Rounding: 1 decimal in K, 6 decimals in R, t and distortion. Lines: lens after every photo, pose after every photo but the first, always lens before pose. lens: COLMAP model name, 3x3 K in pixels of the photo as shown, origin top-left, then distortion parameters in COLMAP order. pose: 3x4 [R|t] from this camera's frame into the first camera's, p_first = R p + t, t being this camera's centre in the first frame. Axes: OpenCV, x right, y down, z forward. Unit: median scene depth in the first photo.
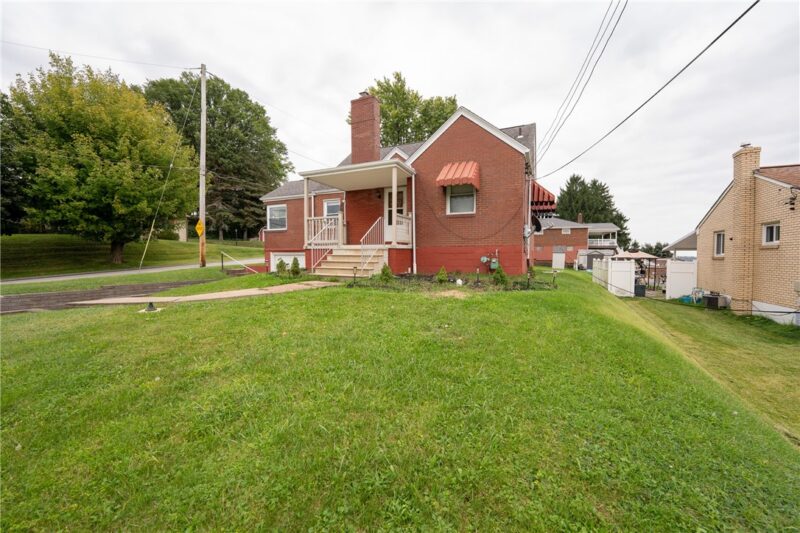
lens RADIAL K [[321.8, 0, 400.0], [0, 321.8, 266.5], [0, 0, 1]] dist [-0.012879, 0.000058]
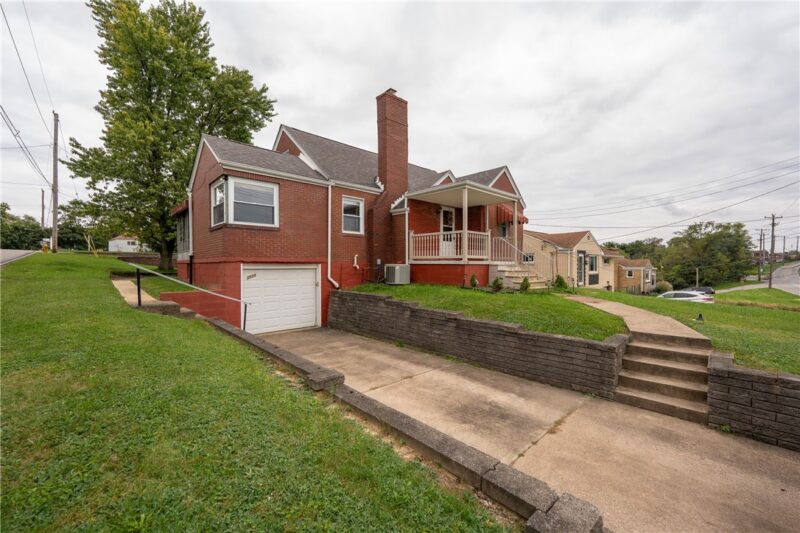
lens RADIAL K [[321.8, 0, 400.0], [0, 321.8, 266.5], [0, 0, 1]] dist [-0.012879, 0.000058]
pose [[0.383628, -0.005084, 0.923474, -0.827123], [0.024198, 0.999697, -0.004549, -0.032594], [-0.923170, 0.024092, 0.383635, 0.560480]]
